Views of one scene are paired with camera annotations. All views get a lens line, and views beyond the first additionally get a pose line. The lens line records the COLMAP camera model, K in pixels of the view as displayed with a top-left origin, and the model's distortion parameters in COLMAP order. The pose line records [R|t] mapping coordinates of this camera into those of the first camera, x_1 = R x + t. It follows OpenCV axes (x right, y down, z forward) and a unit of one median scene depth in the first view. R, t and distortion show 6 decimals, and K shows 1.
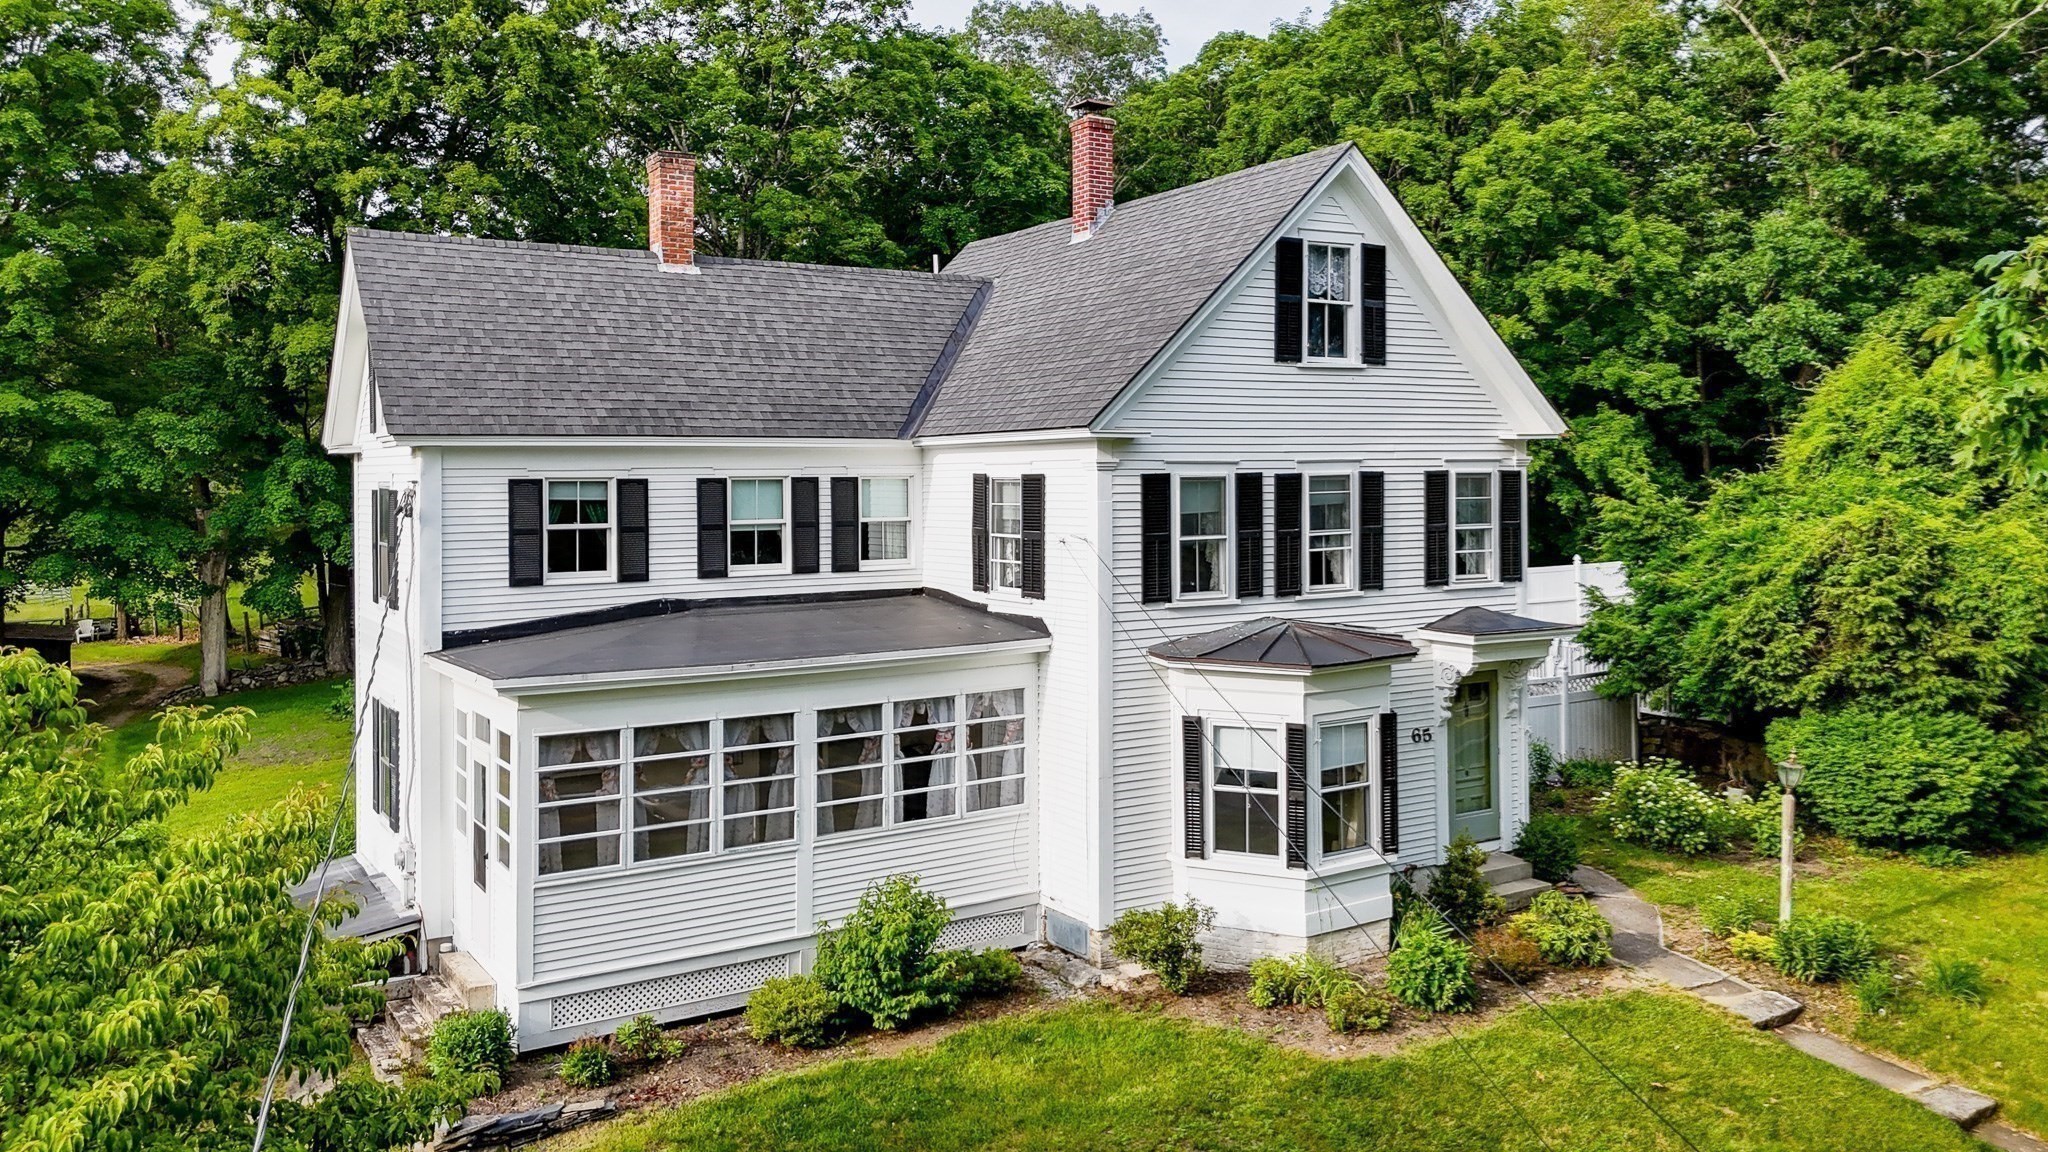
lens RADIAL K [[1554.3, 0, 1014.2], [0, 1554.3, 453.1], [0, 0, 1]] dist [0.041755, -0.039626]
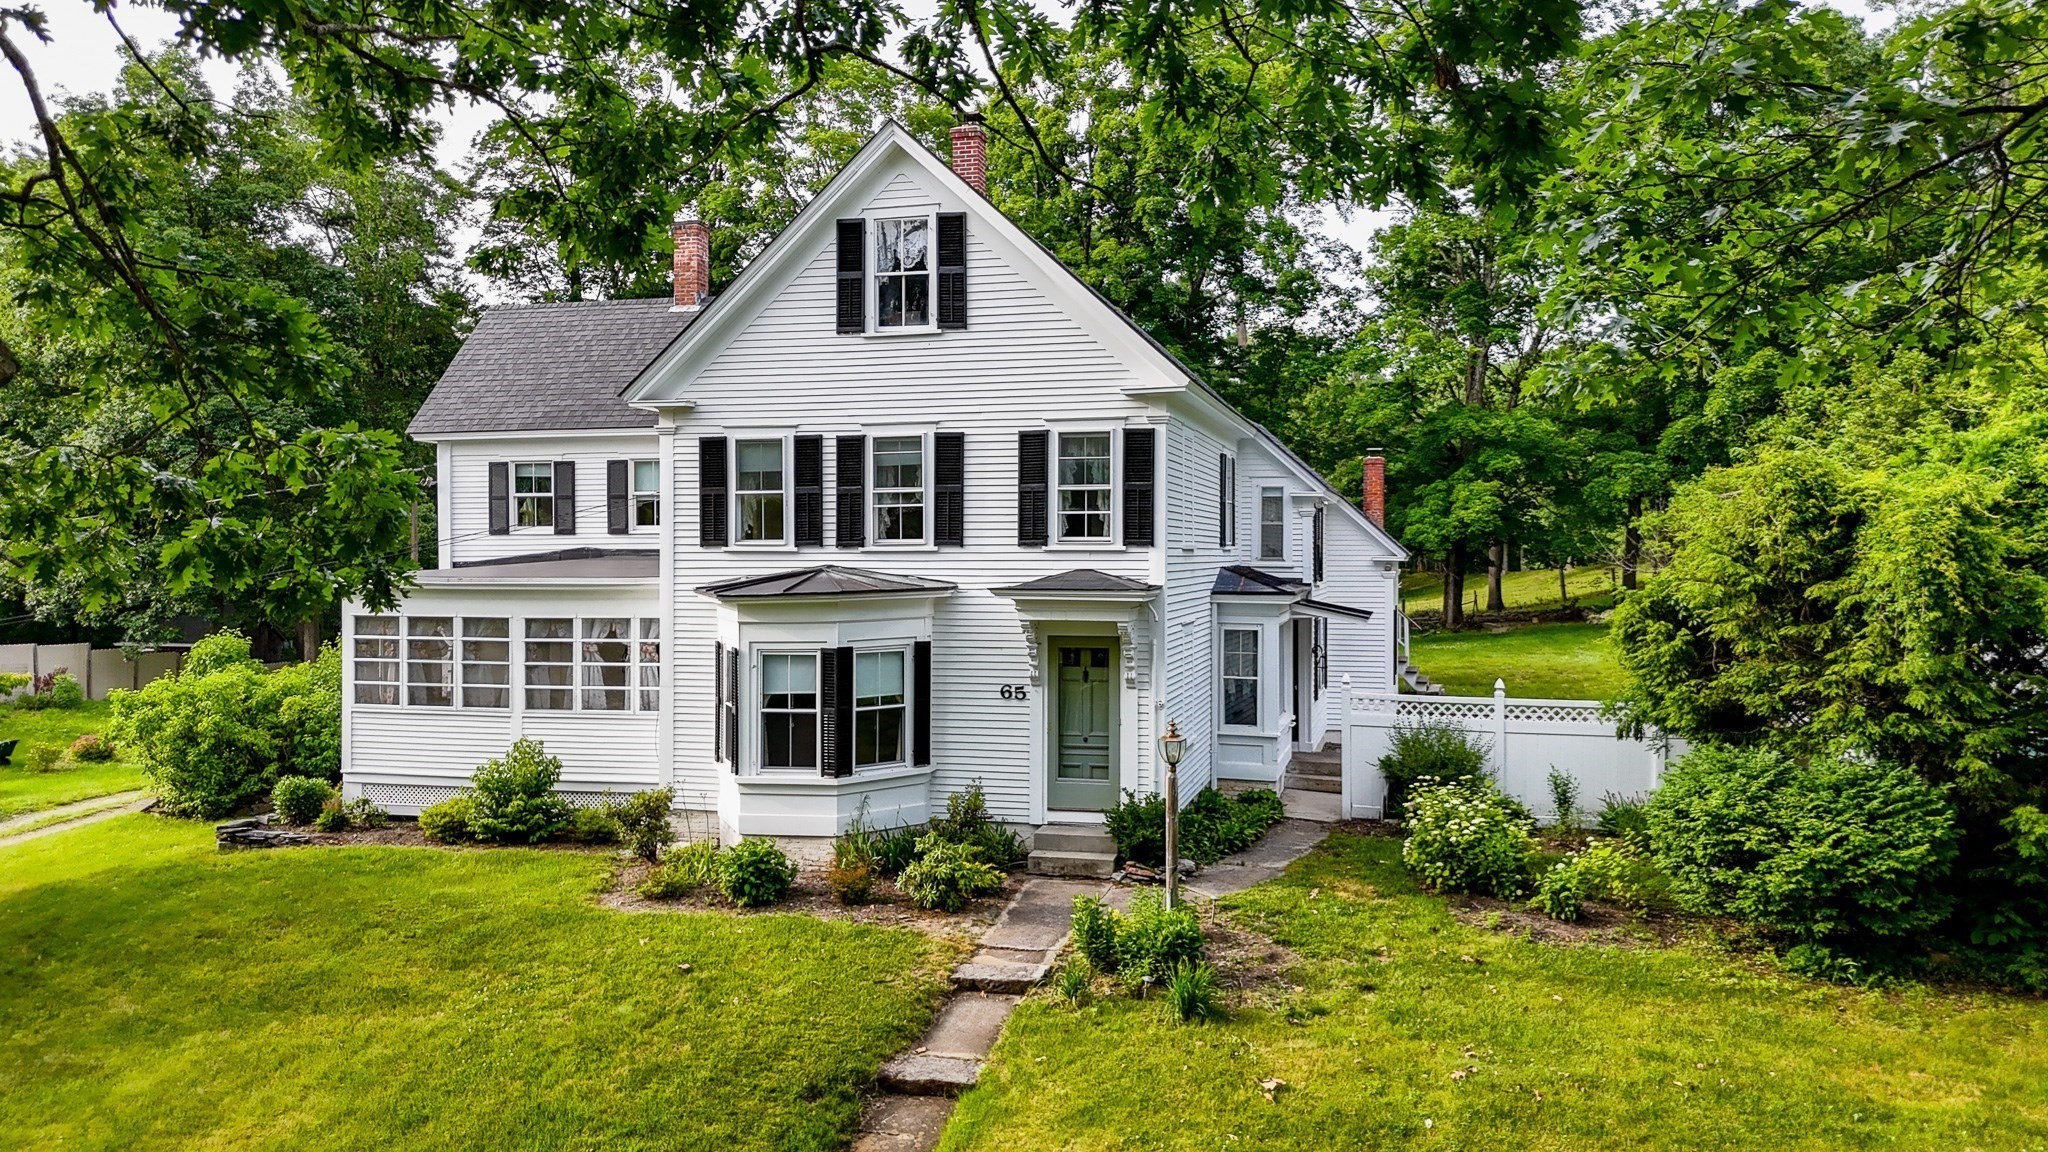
lens RADIAL K [[1554.3, 0, 1036.1], [0, 1554.3, 576.3], [0, 0, 1]] dist [0.041755, -0.039626]
pose [[0.697647, 0.017433, -0.716230, 1.053861], [0.002655, 0.999634, 0.026916, 0.083210], [0.716437, -0.020679, 0.697345, 0.327642]]
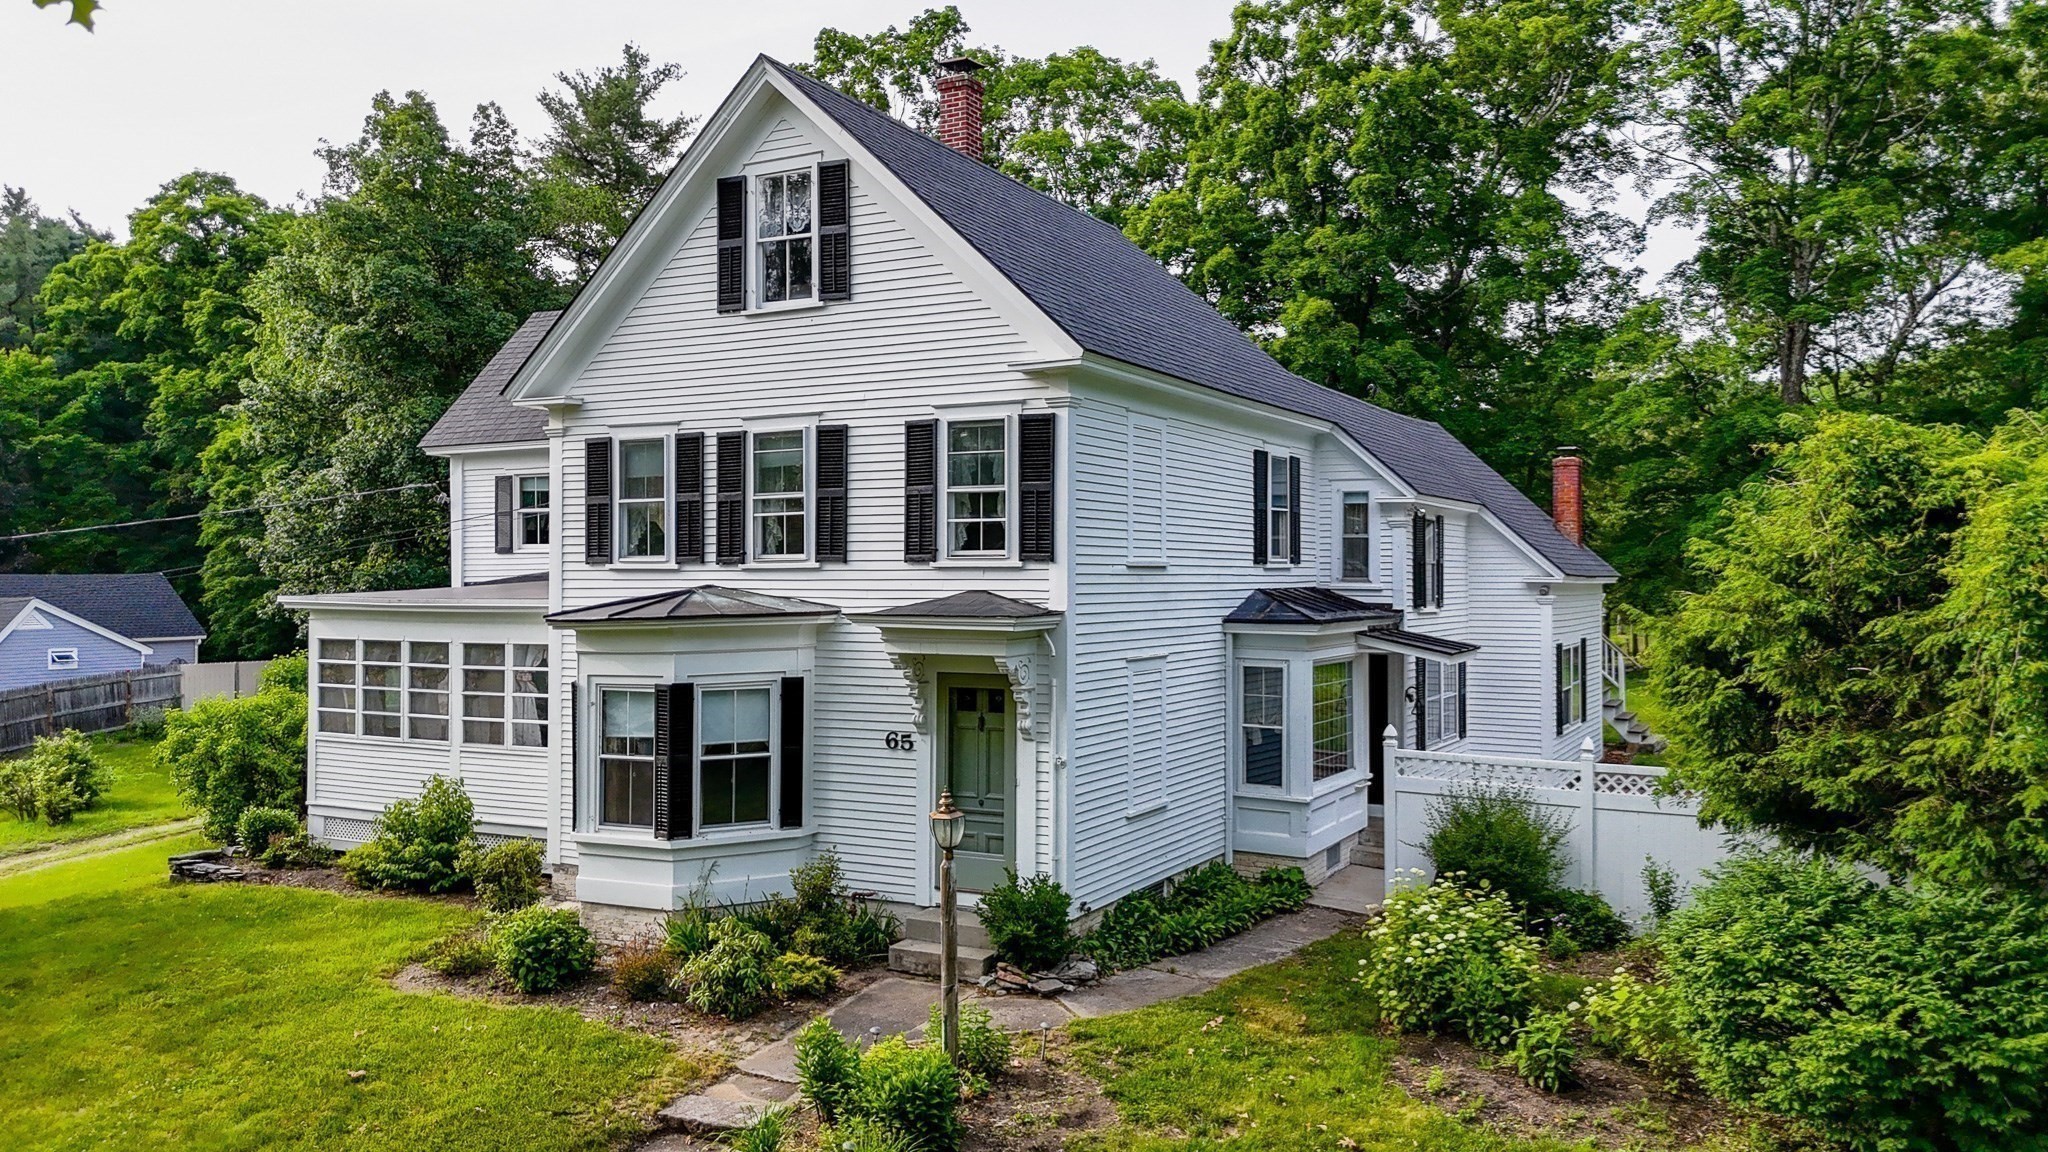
lens RADIAL K [[1554.3, 0, 1024.3], [0, 1554.3, 571.8], [0, 0, 1]] dist [0.041755, -0.039626]
pose [[0.501696, 0.004184, -0.865034, 1.068649], [0.005392, 0.999954, 0.007964, 0.090112], [0.865027, -0.008660, 0.501650, 0.684288]]
